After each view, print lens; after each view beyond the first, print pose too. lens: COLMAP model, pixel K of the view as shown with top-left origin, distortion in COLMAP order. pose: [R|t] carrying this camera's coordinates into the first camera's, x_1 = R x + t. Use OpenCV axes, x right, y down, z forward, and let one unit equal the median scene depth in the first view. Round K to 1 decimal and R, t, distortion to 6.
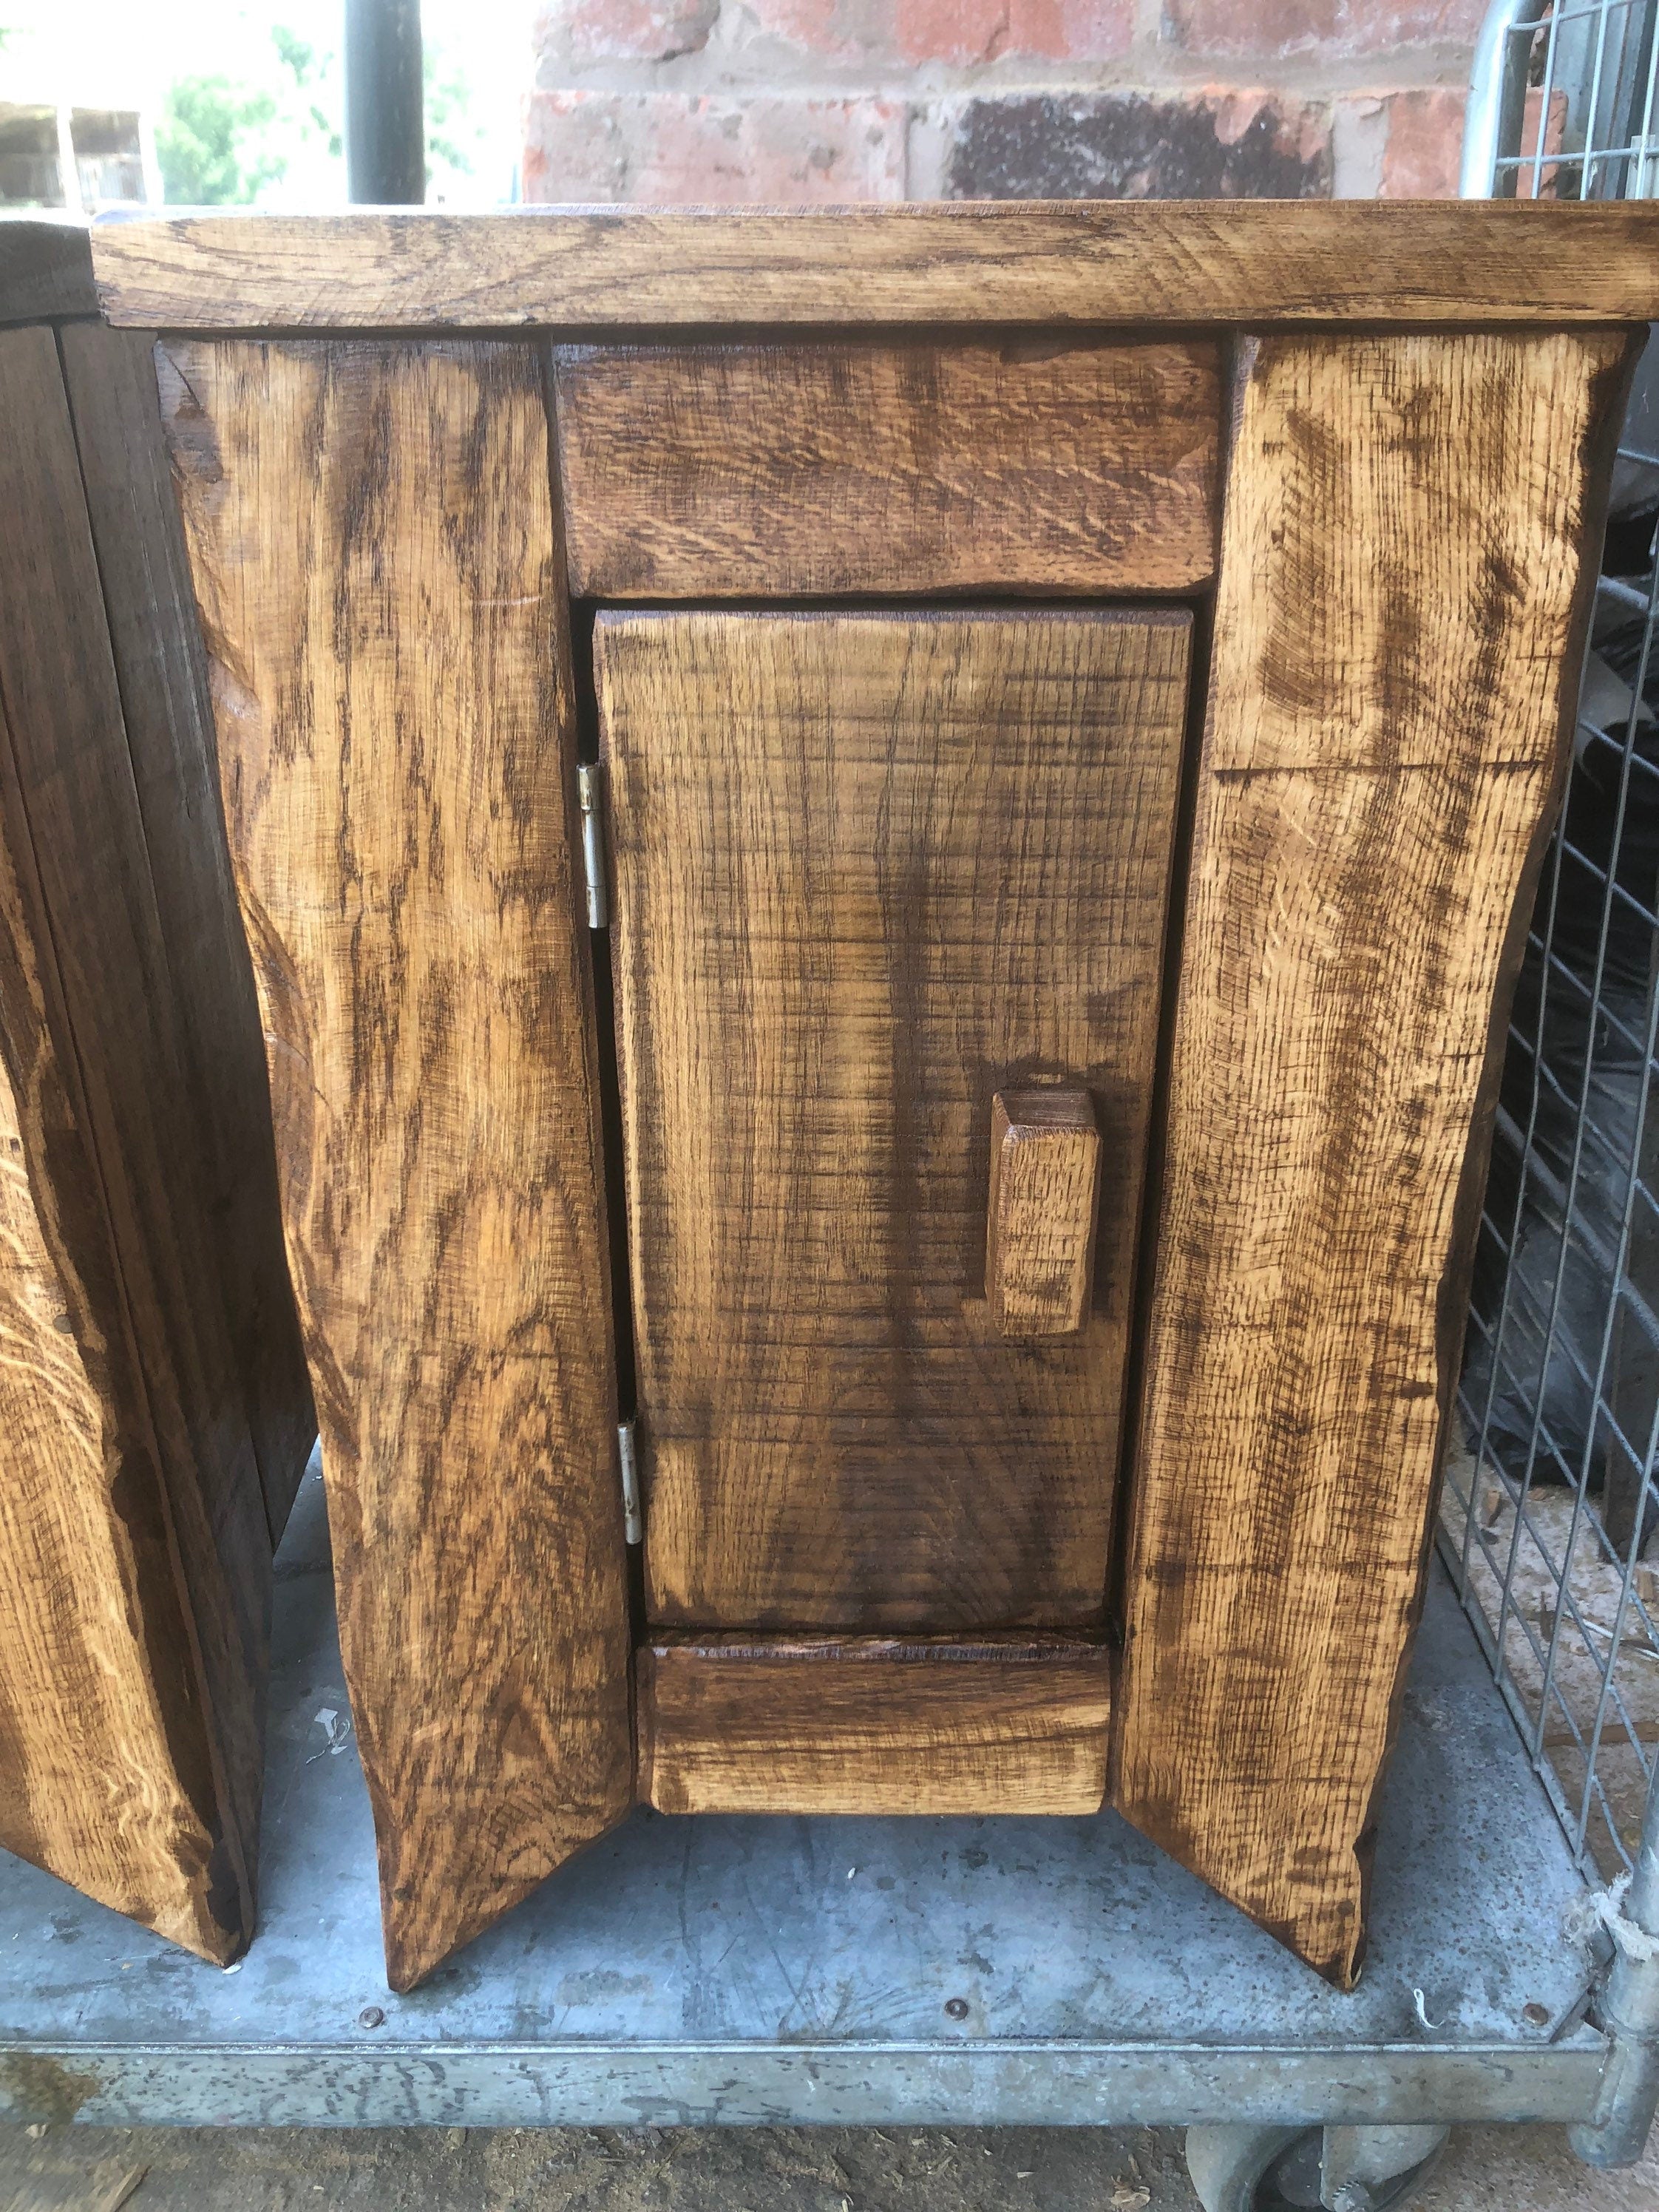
lens RADIAL K [[1841.8, 0, 830.4], [0, 1841.8, 1097.3], [0, 0, 1]] dist [0.028872, -0.038123]
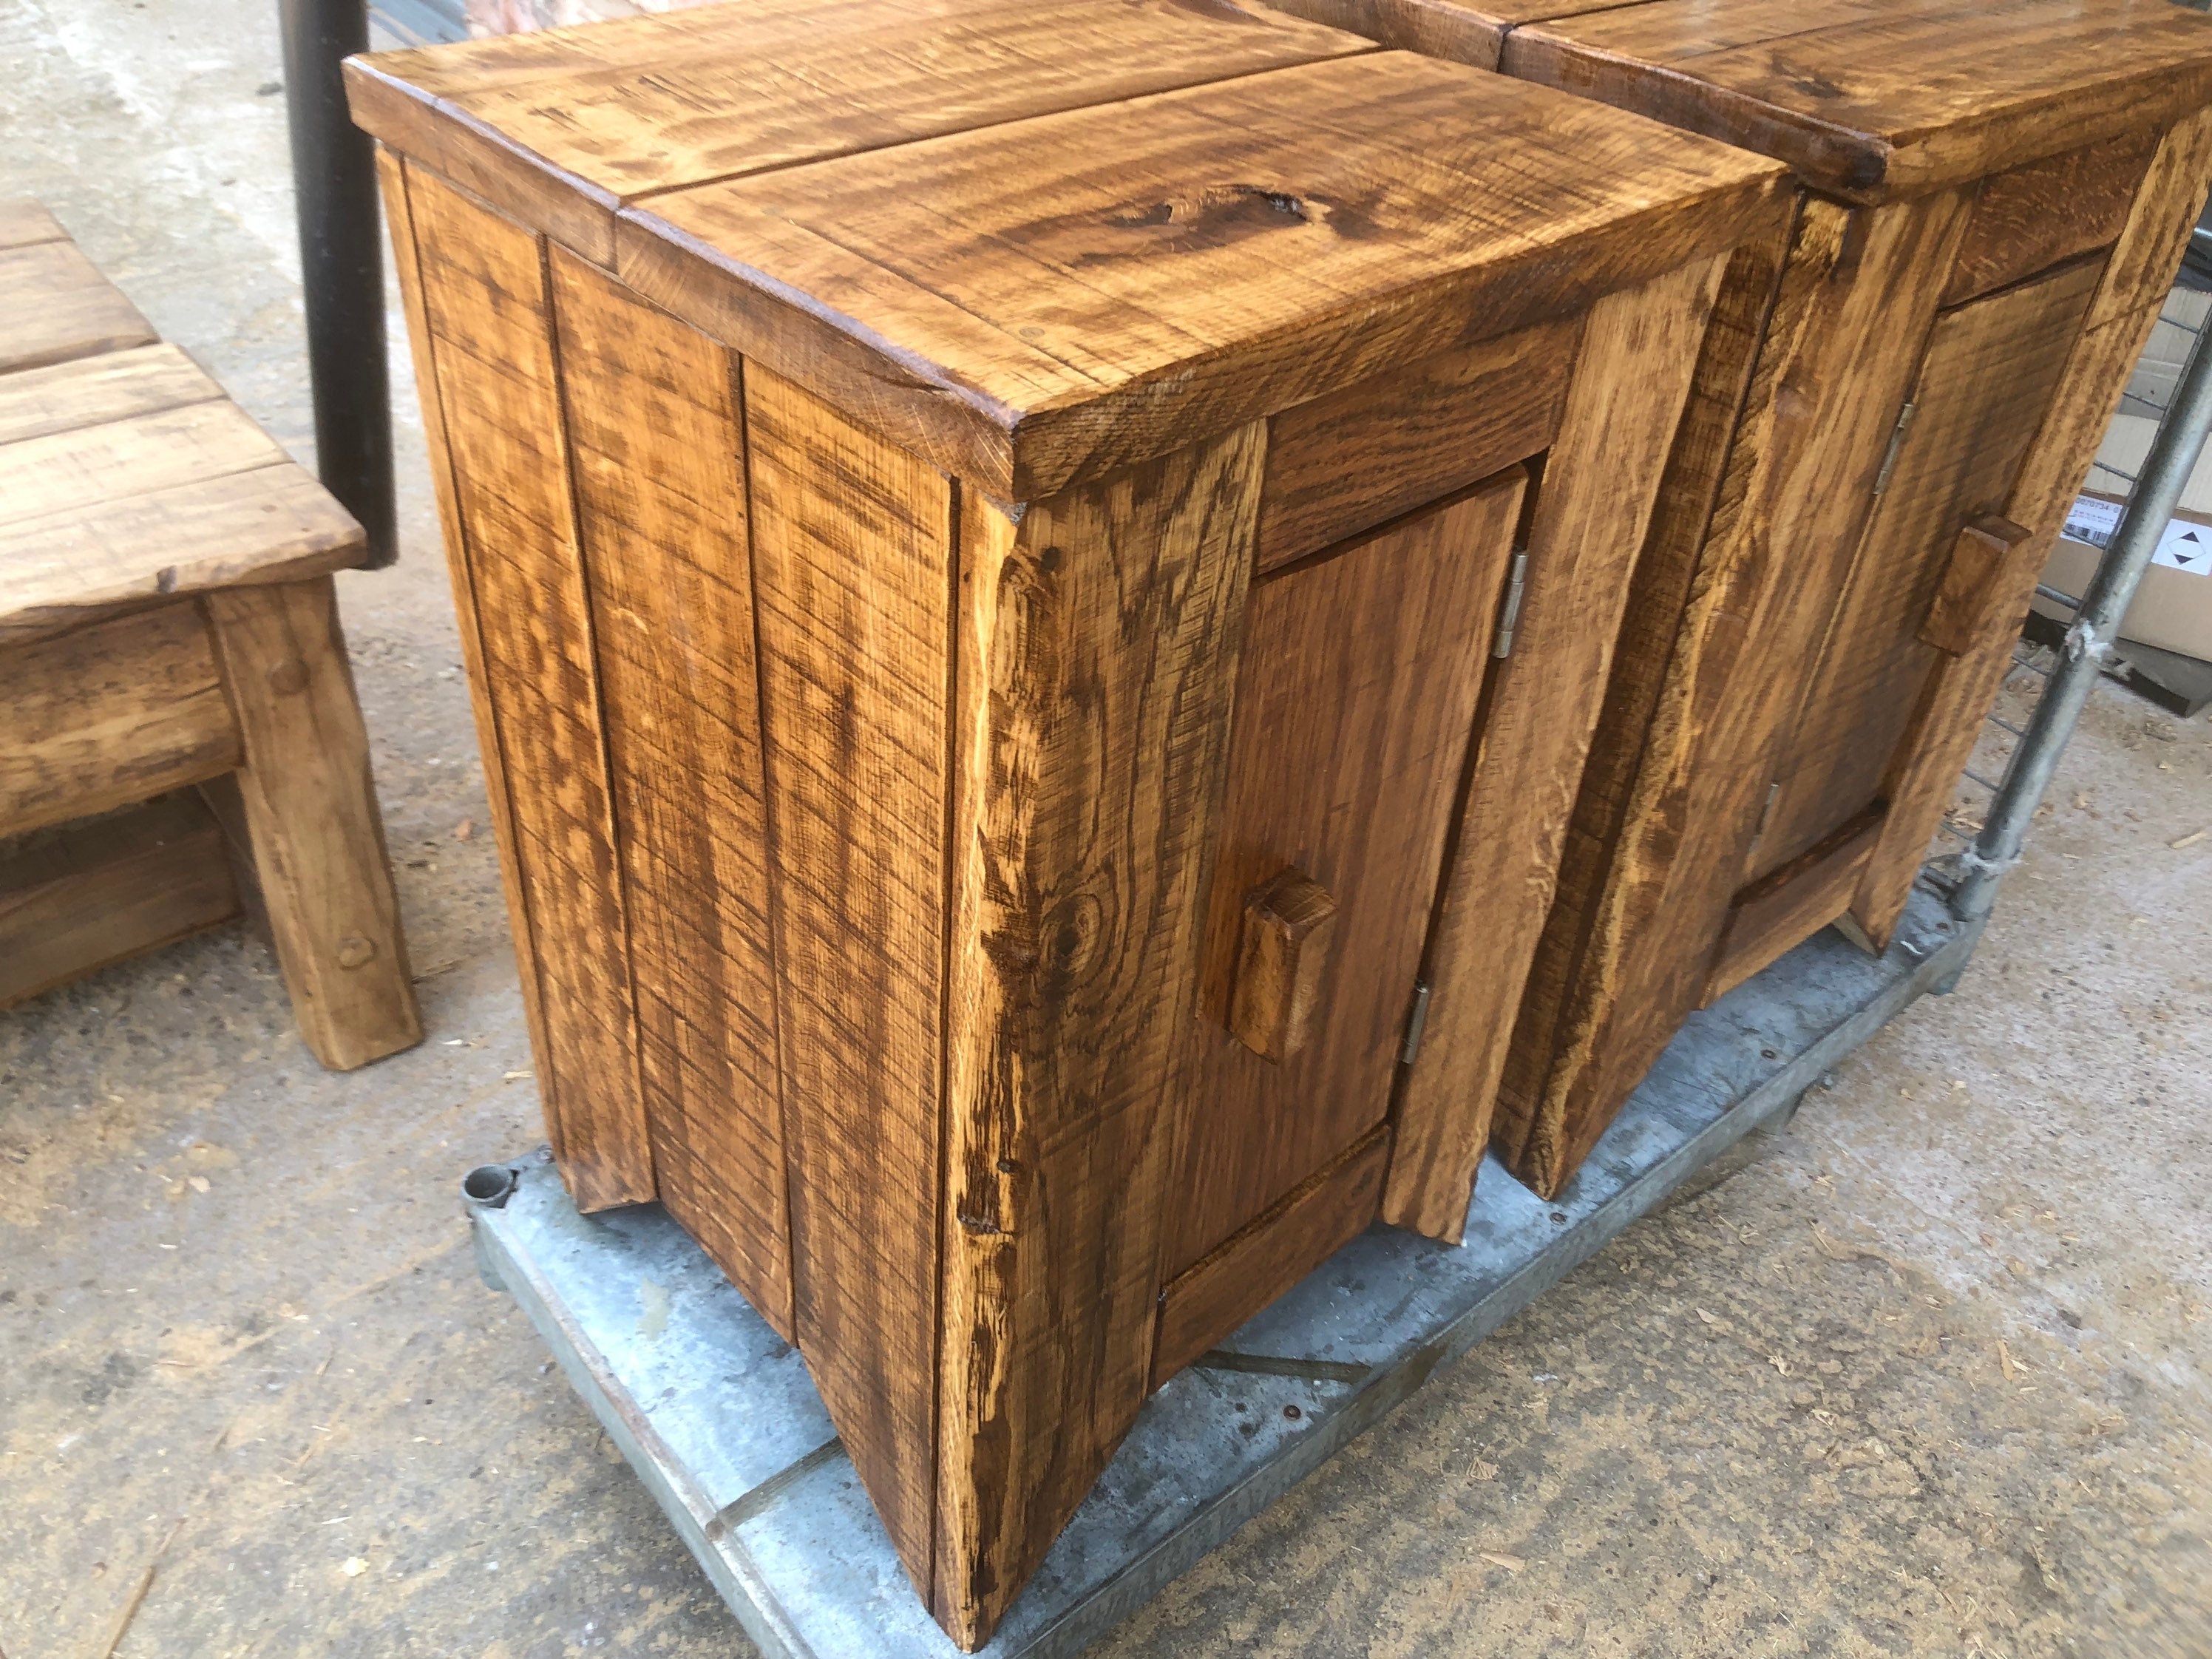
lens RADIAL K [[1874.8, 0, 1113.2], [0, 1874.8, 812.5], [0, 0, 1]] dist [0.056269, -0.084198]
pose [[0.748892, -0.345575, 0.565454, -1.593799], [0.210635, 0.933147, 0.291323, -0.433229], [-0.628326, -0.099065, 0.771617, 0.071125]]
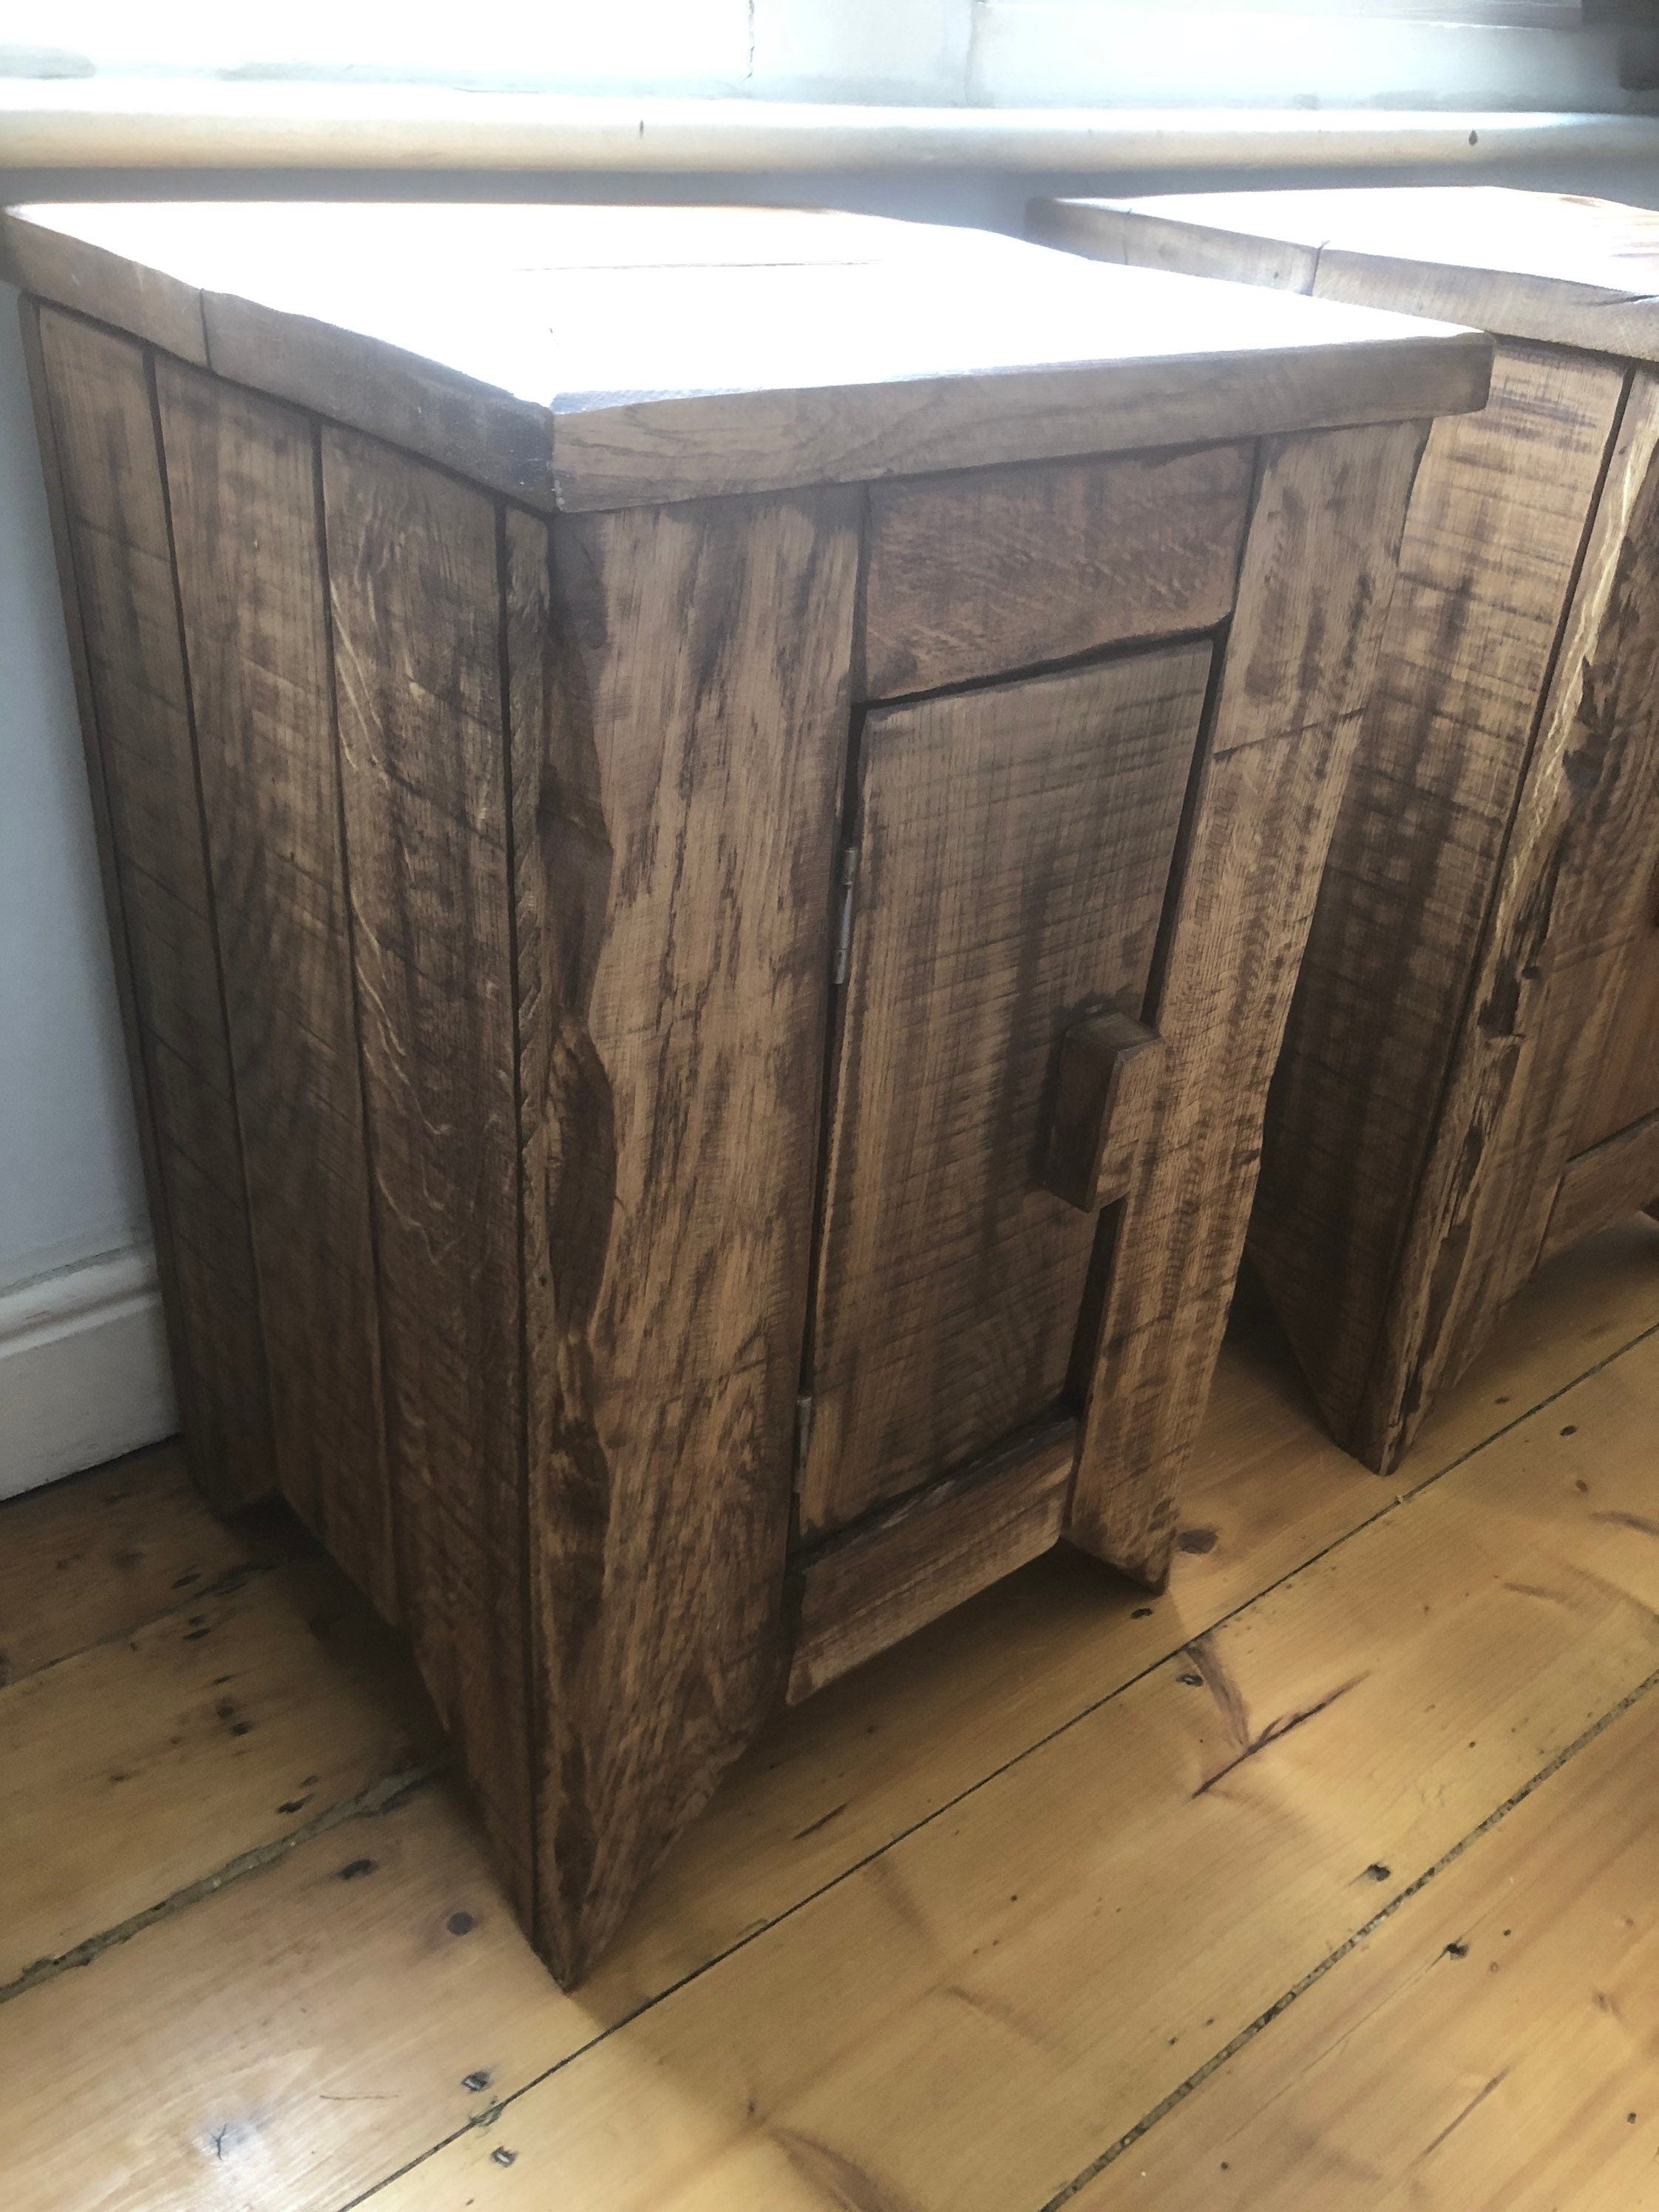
lens RADIAL K [[1841.8, 0, 842.6], [0, 1841.8, 1118.7], [0, 0, 1]] dist [0.028872, -0.038123]
pose [[0.754400, -0.288574, 0.589581, -0.749379], [0.209821, 0.957073, 0.199968, -0.217869], [-0.621978, -0.027149, 0.782564, 0.107072]]
